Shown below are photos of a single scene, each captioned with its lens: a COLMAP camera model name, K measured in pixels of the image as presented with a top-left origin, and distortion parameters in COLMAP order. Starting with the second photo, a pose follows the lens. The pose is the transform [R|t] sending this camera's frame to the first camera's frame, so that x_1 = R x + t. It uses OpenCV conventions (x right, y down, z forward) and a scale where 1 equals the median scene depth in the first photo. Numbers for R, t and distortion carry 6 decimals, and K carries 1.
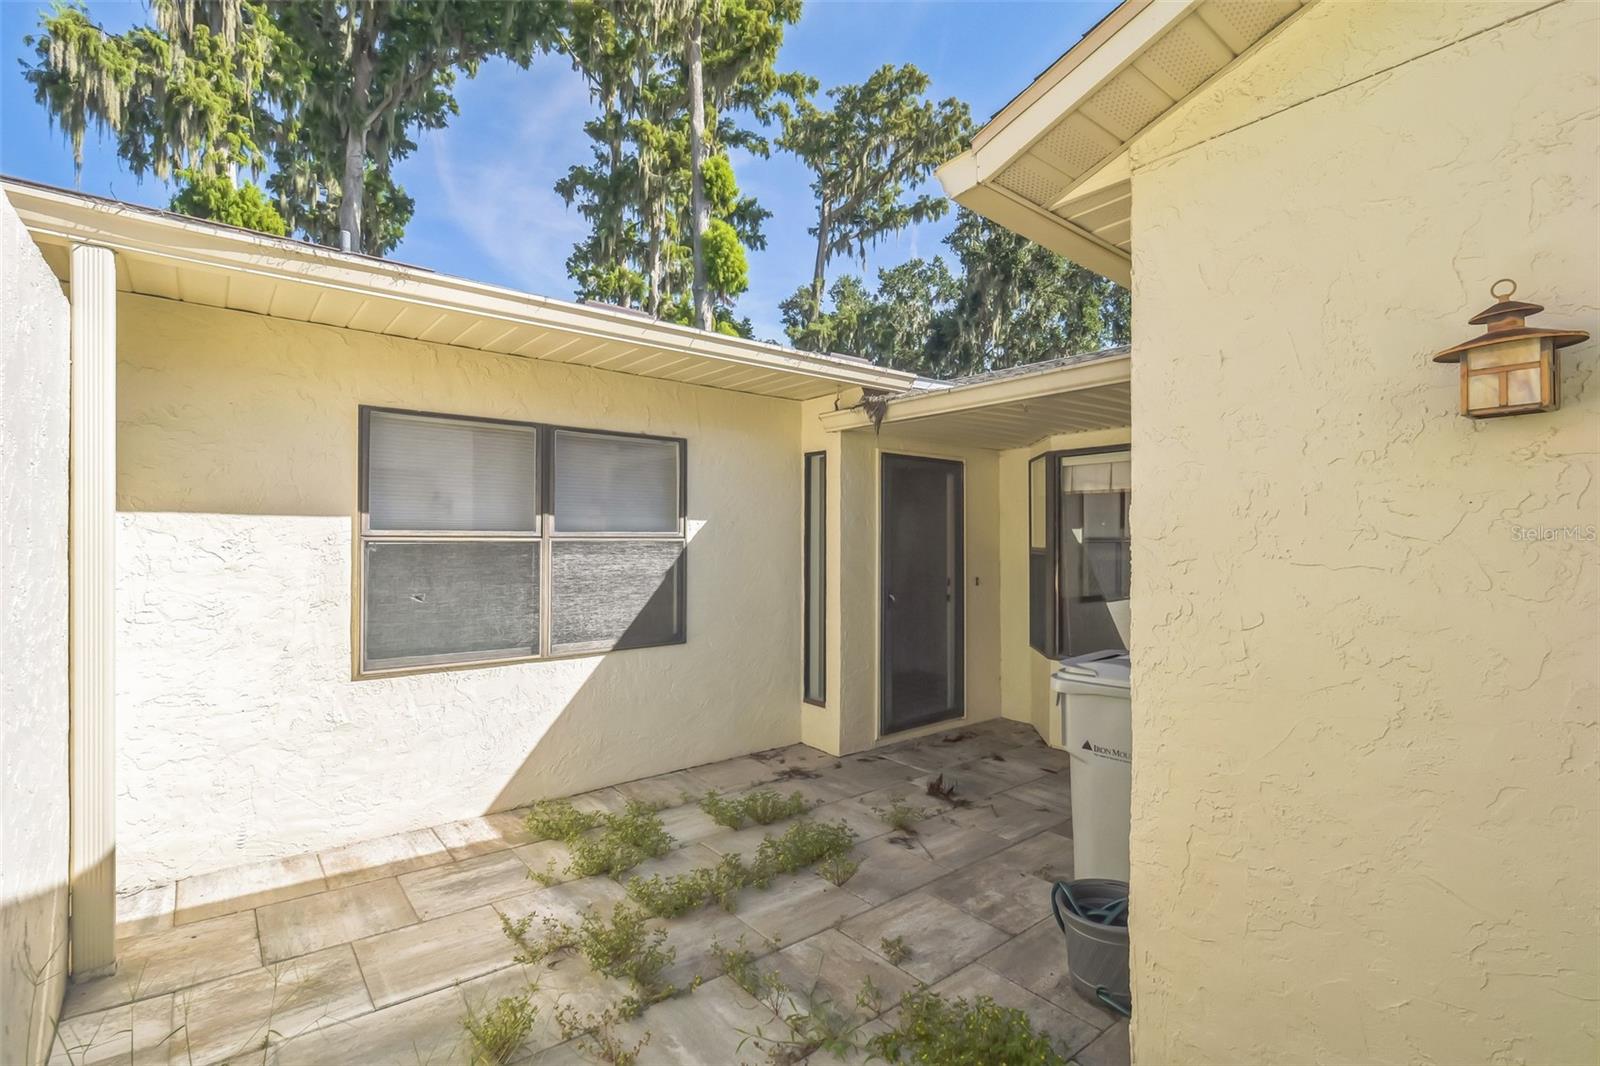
lens RADIAL K [[734.4, 0, 798.8], [0, 734.4, 528.5], [0, 0, 1]] dist [0.002151, 0.002122]
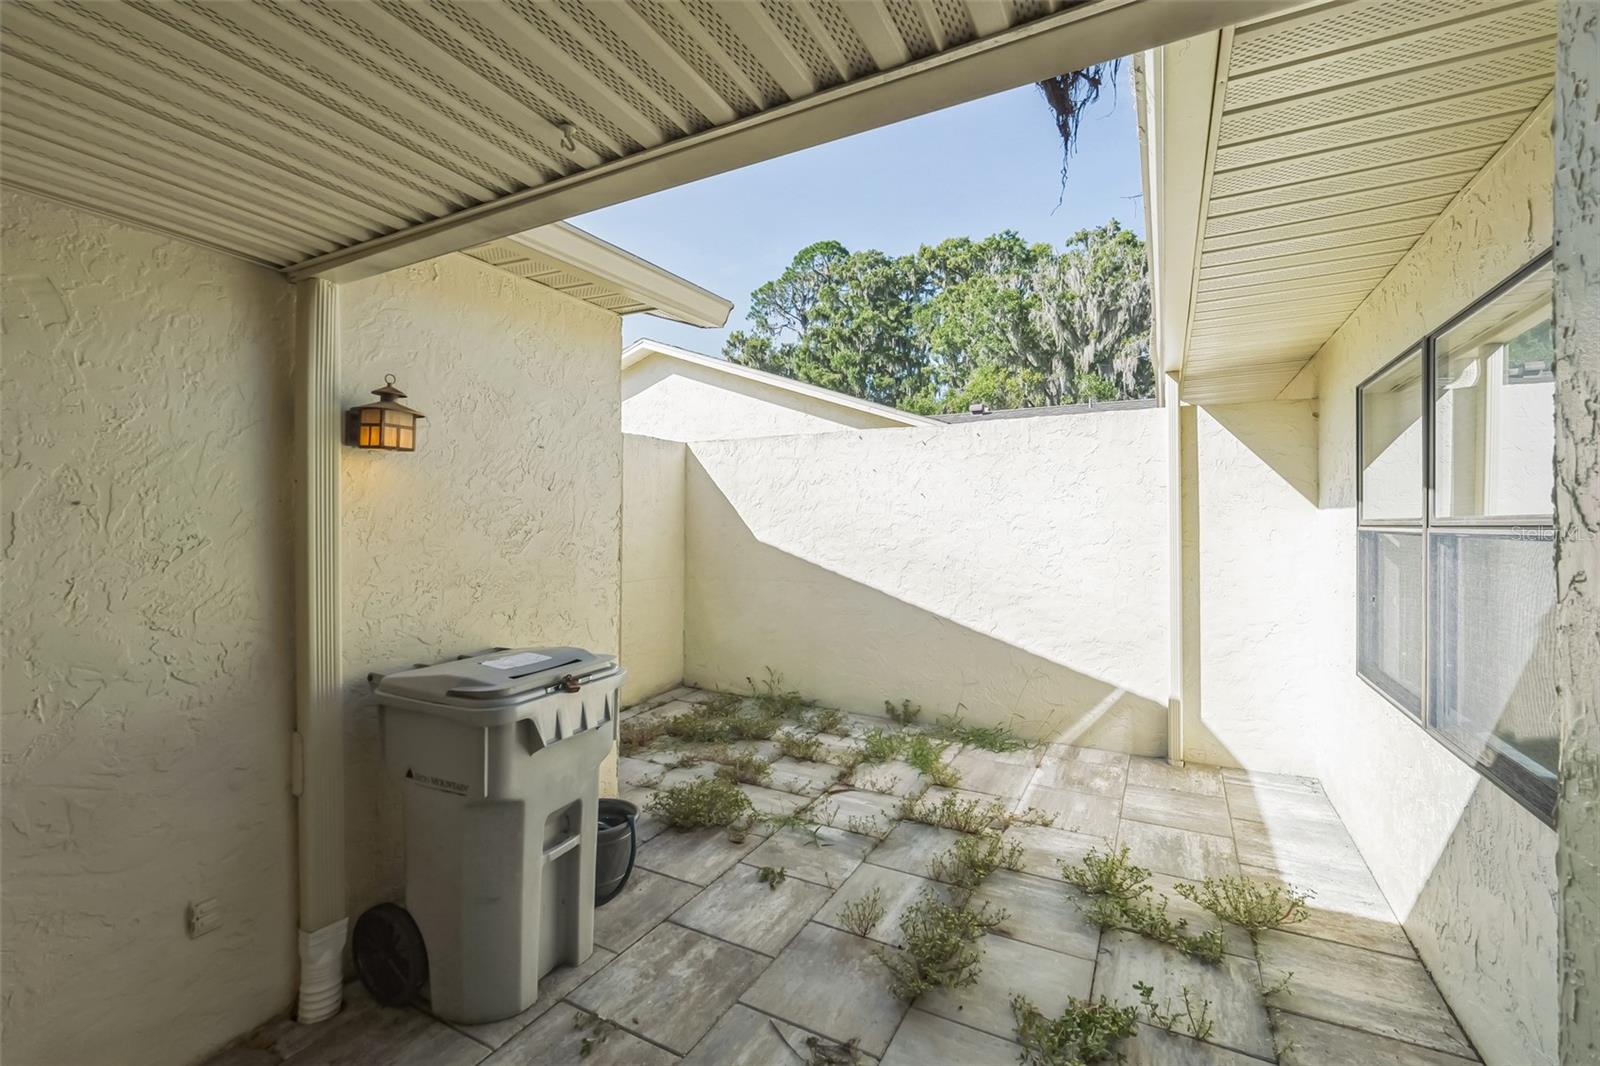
lens RADIAL K [[670.1, 0, 804.3], [0, 670.1, 529.6], [0, 0, 1]] dist [0.000299, 0.000015]
pose [[-0.924574, -0.009061, -0.380895, 0.055964], [-0.008555, 0.999959, -0.003021, 0.003812], [0.380907, 0.000465, -0.924613, 0.227411]]
